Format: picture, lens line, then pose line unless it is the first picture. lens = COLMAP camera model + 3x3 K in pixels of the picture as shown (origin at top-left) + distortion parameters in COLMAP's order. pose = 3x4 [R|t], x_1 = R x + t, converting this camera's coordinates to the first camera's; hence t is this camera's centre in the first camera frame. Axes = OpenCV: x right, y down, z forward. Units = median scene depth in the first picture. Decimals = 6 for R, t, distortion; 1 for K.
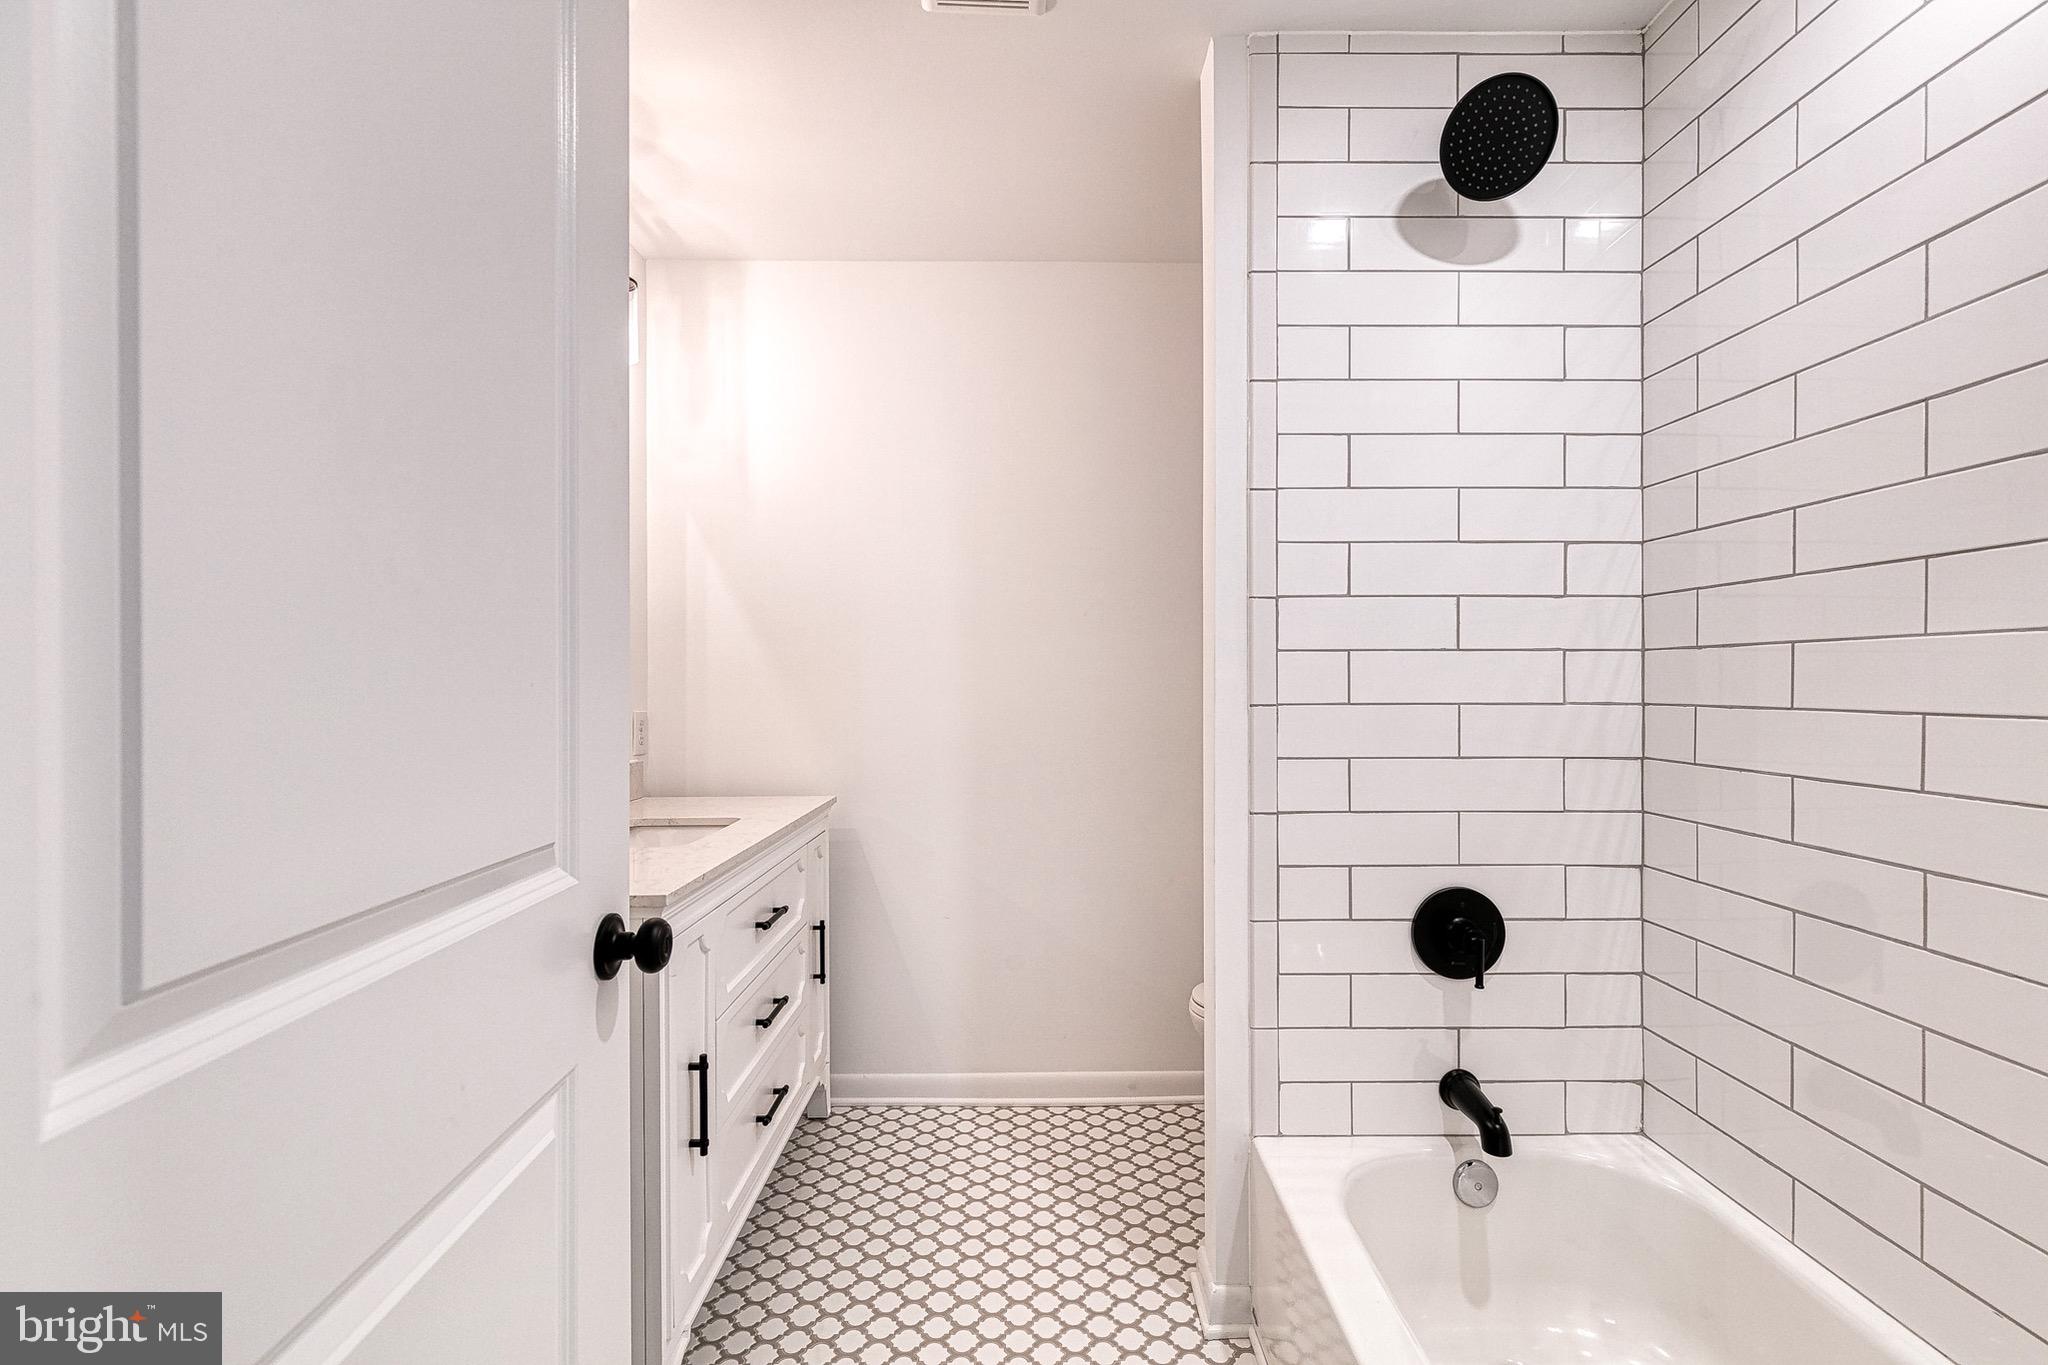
lens RADIAL K [[923.8, 0, 1034.9], [0, 923.8, 687.0], [0, 0, 1]] dist [0.002001, -0.000635]
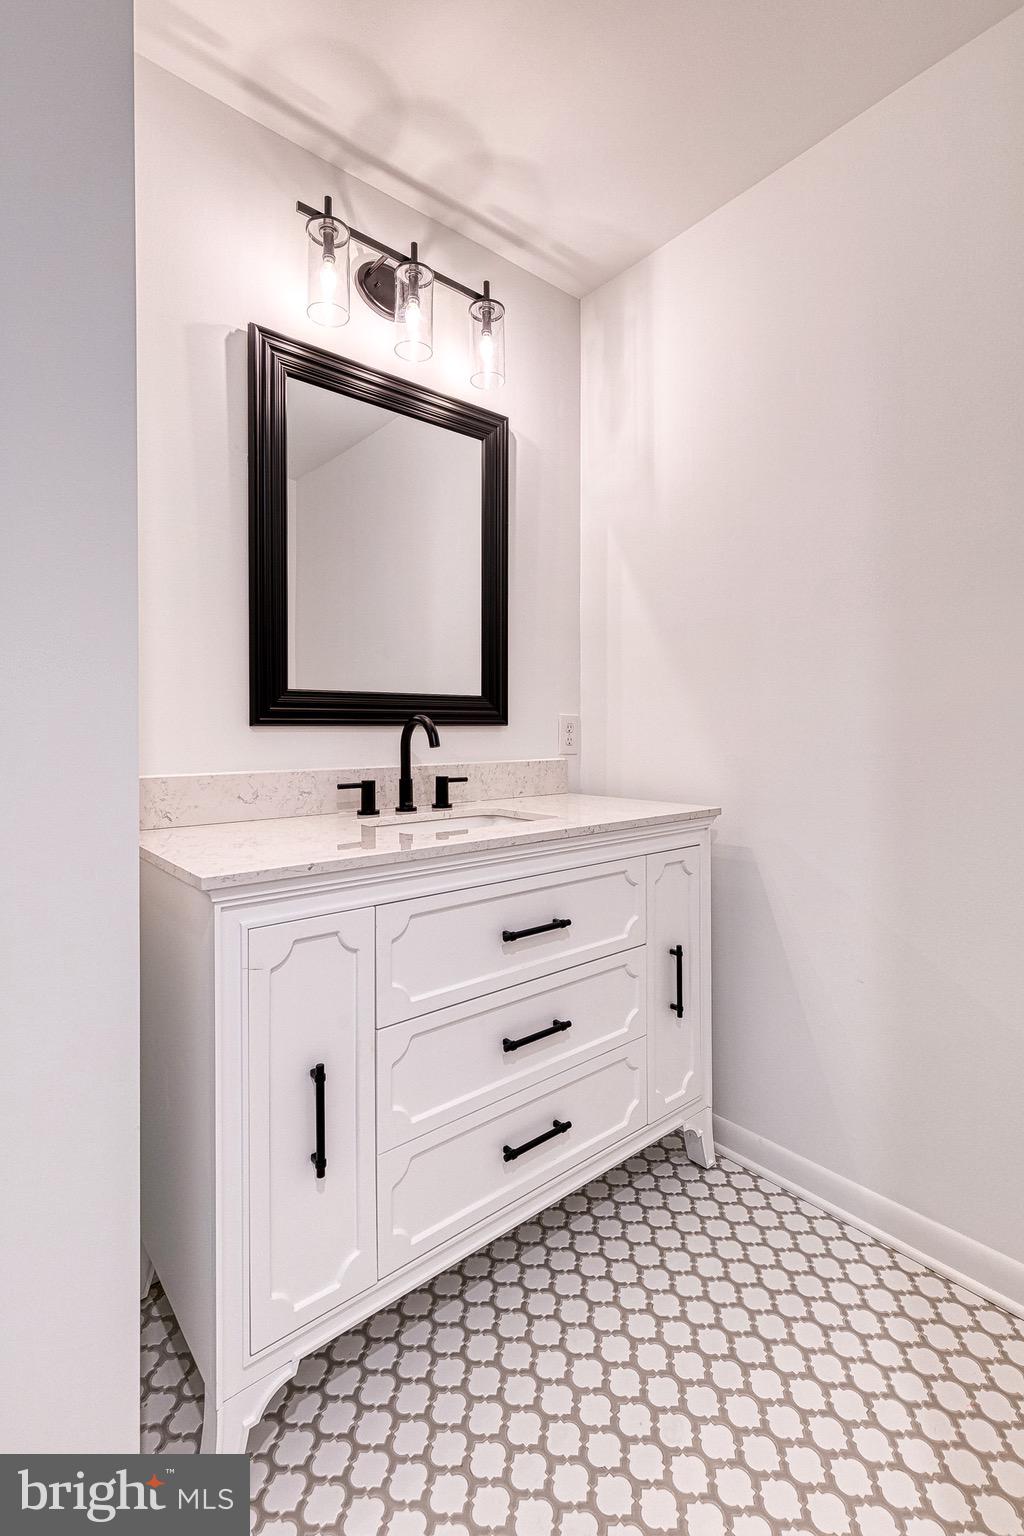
lens RADIAL K [[702.0, 0, 520.1], [0, 702.0, 730.3], [0, 0, 1]] dist [0.010072, 0.000583]
pose [[0.643886, 0.005463, -0.765102, 0.260565], [-0.001989, 0.999983, 0.005466, 0.060735], [0.765119, -0.001998, 0.643886, 0.631830]]
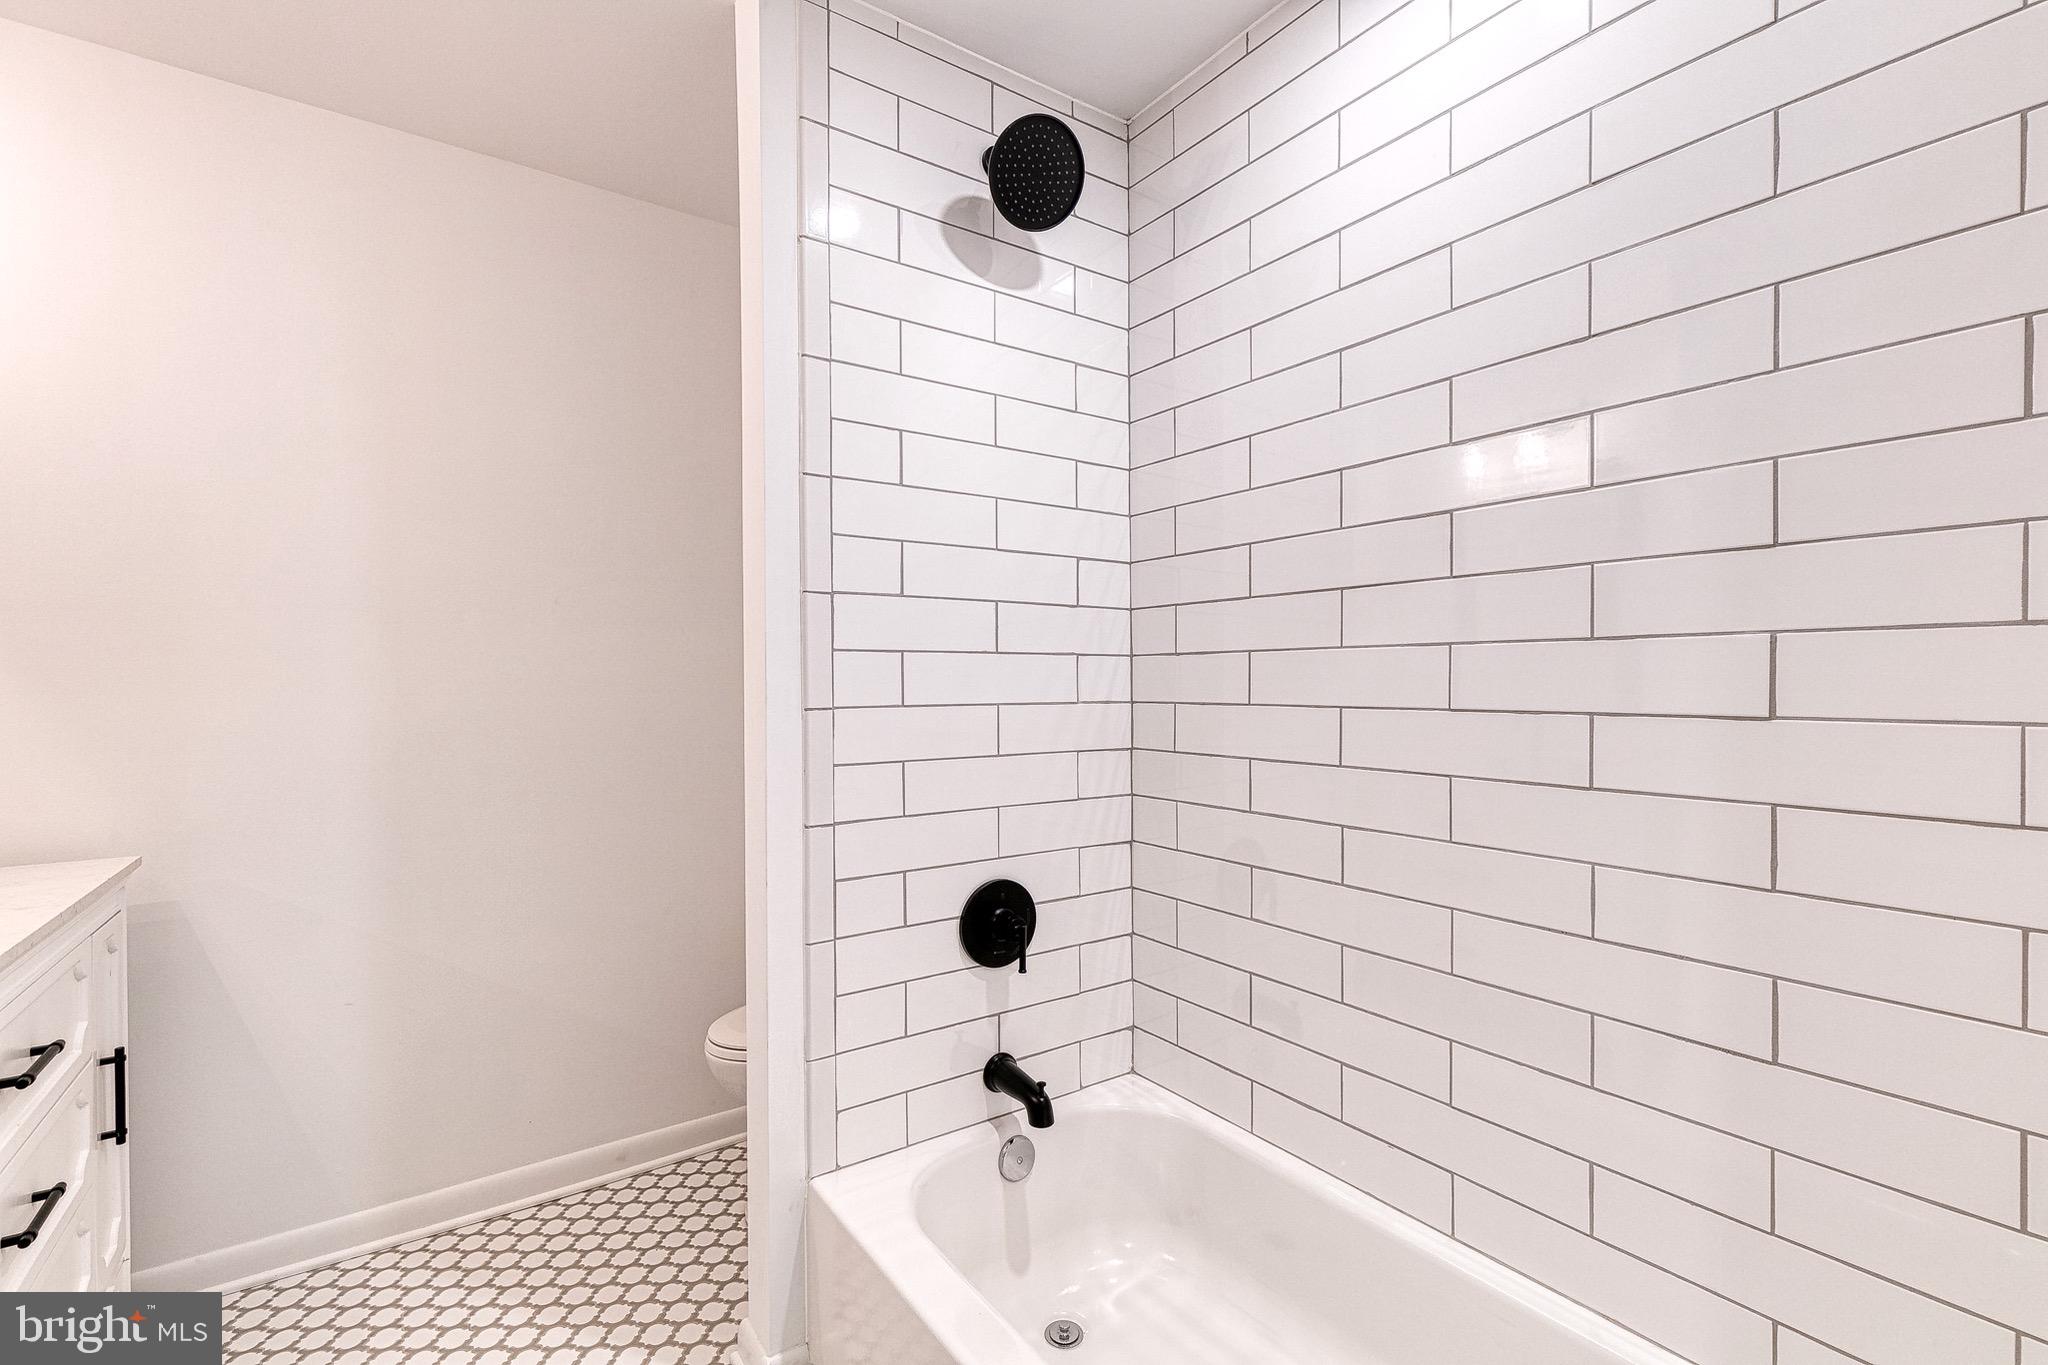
lens RADIAL K [[927.3, 0, 1050.8], [0, 927.3, 688.6], [0, 0, 1]] dist [0.002263, 0.000484]
pose [[0.816453, -0.004994, 0.577391, -0.098428], [0.004631, 0.999987, 0.002100, -0.001539], [-0.577394, 0.000960, 0.816465, 0.107699]]
